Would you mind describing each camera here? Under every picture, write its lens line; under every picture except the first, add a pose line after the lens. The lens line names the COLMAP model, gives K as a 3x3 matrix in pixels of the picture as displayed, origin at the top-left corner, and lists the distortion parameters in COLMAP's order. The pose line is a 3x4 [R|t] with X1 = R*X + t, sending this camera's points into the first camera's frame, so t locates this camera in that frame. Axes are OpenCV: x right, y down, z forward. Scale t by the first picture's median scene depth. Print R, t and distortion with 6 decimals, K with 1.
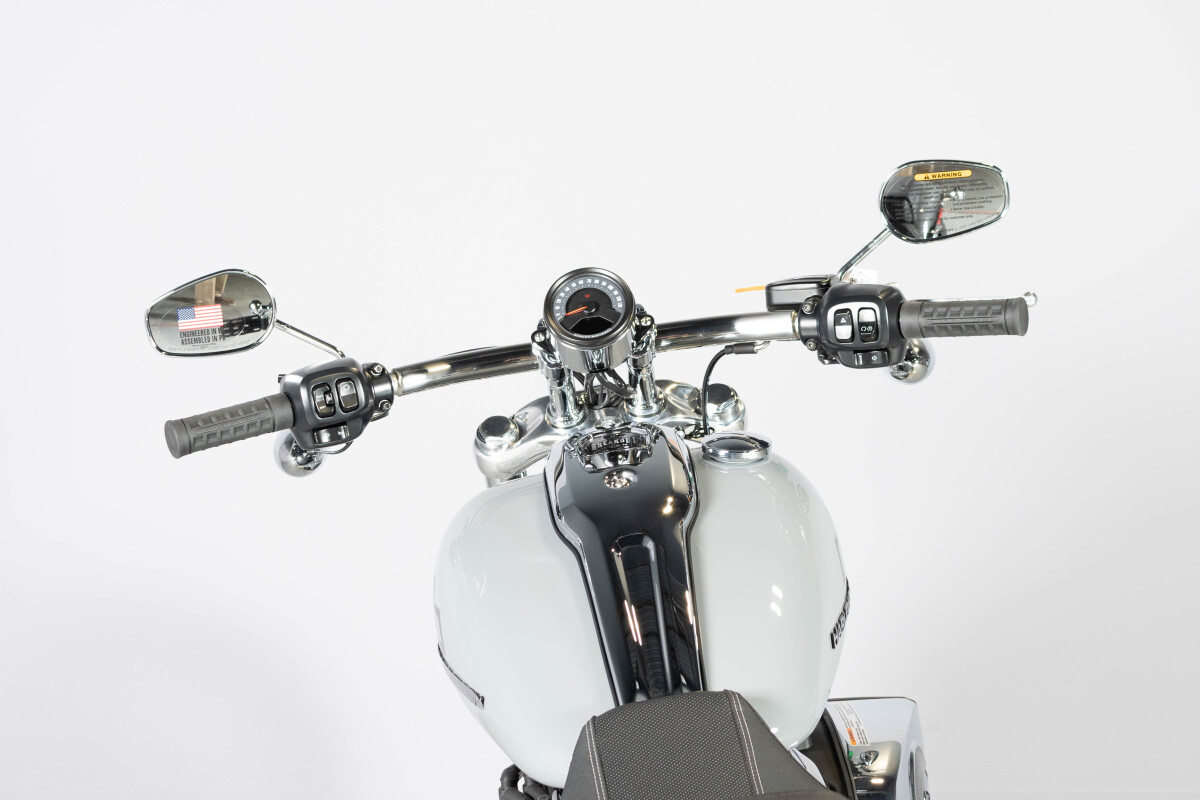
lens RADIAL K [[2015.6, 0, 614.8], [0, 2015.6, 416.2], [0, 0, 1]] dist [-0.001025, -0.099585]
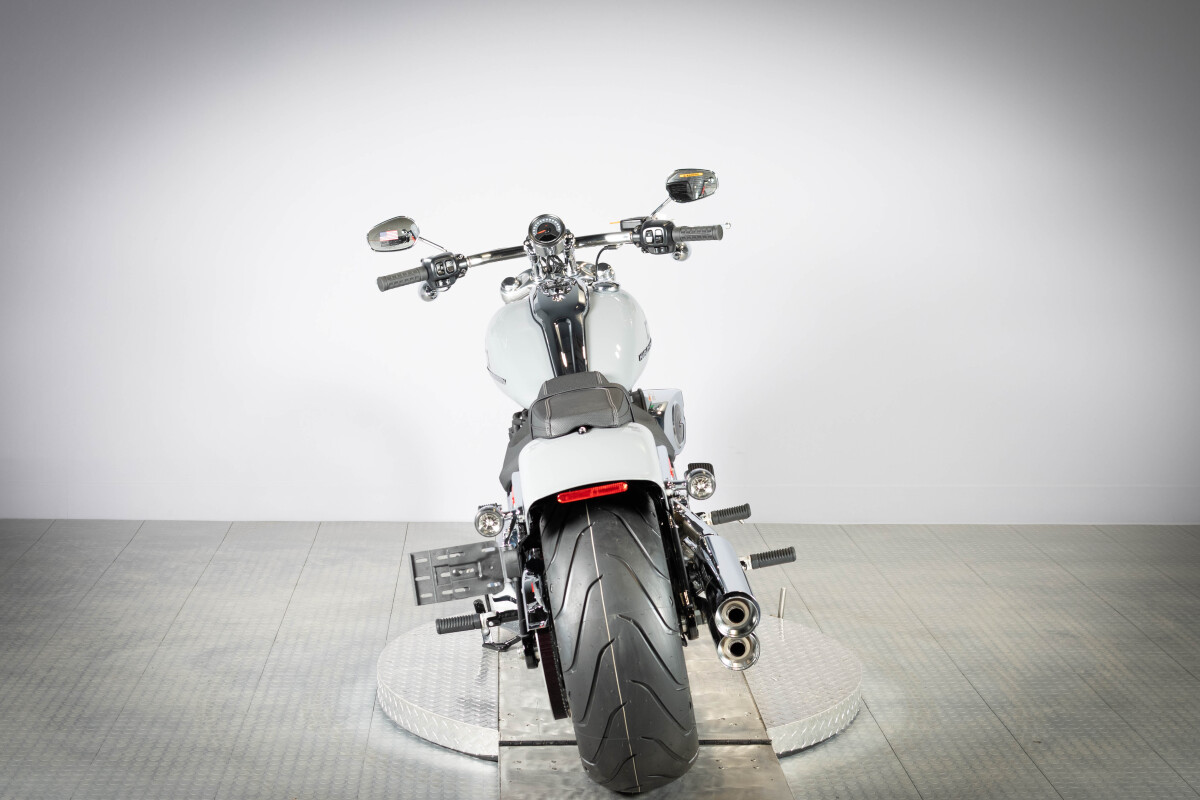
lens RADIAL K [[1852.6, 0, 596.2], [0, 1852.6, 395.7], [0, 0, 1]] dist [-0.011271, -0.068620]
pose [[0.999902, -0.007063, -0.012075, 0.073140], [0.007418, 0.999535, 0.029590, 0.080875], [0.011860, -0.029677, 0.999489, -1.259947]]
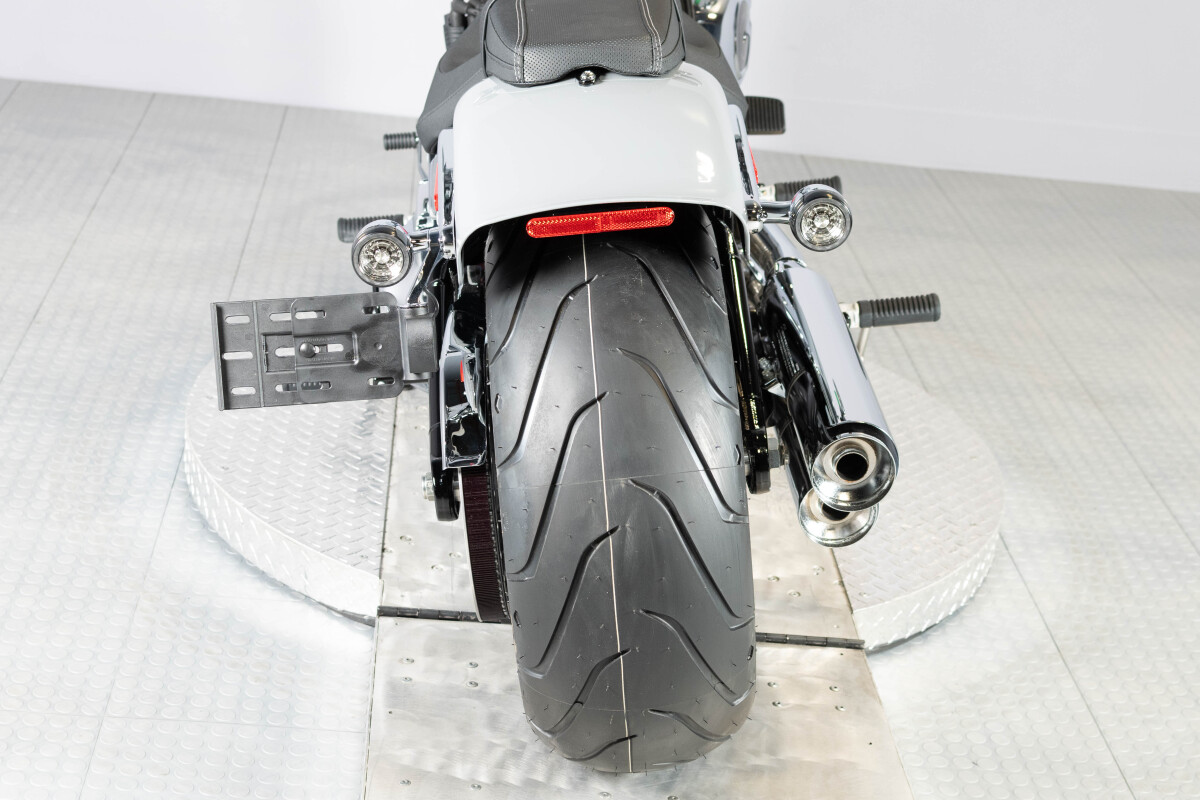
lens RADIAL K [[1979.7, 0, 601.5], [0, 1979.7, 330.1], [0, 0, 1]] dist [-0.000873, -0.000355]
pose [[0.995918, 0.085464, 0.029024, 0.052691], [-0.089983, 0.965239, 0.245392, 0.068011], [-0.007043, -0.247002, 0.968989, -0.880433]]
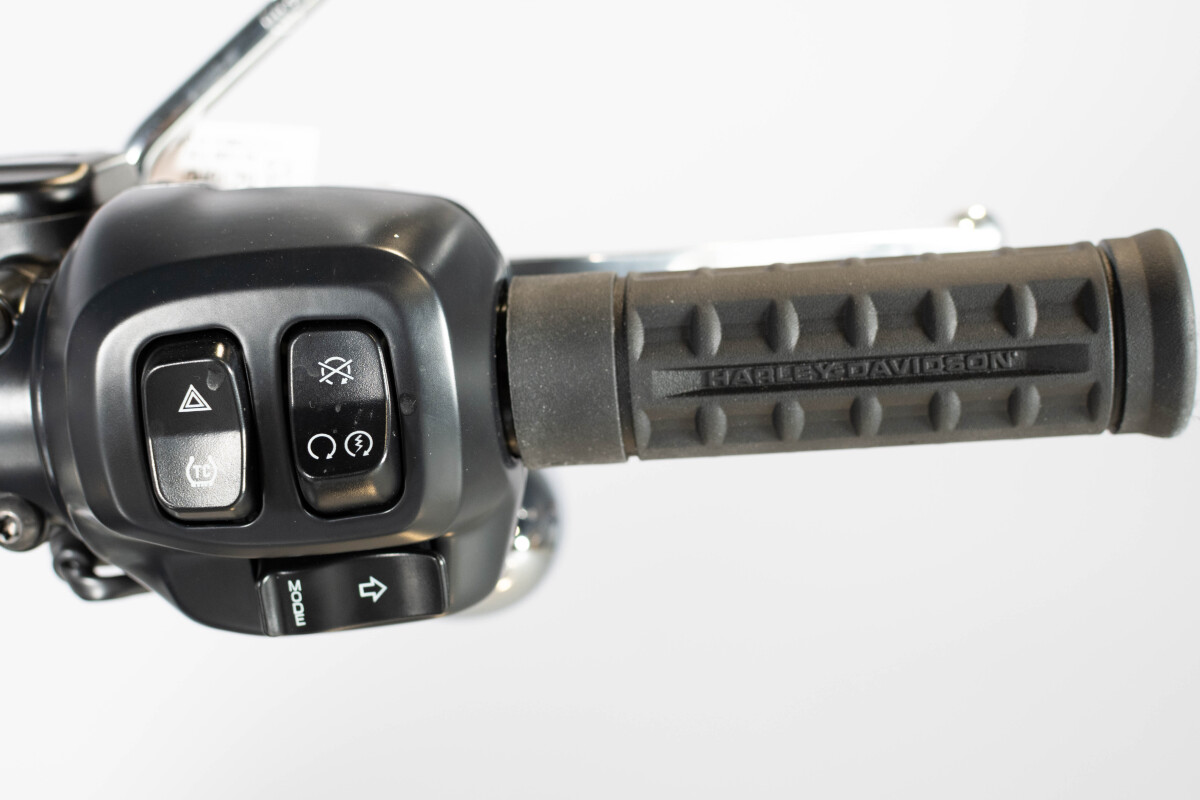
lens RADIAL K [[1852.6, 0, 596.2], [0, 1852.6, 395.7], [0, 0, 1]] dist [-0.011271, -0.068620]
pose [[0.925267, -0.060326, 0.374489, 0.084703], [0.051996, 0.998124, 0.032317, -0.050065], [-0.375736, -0.010430, 0.926668, 0.826079]]
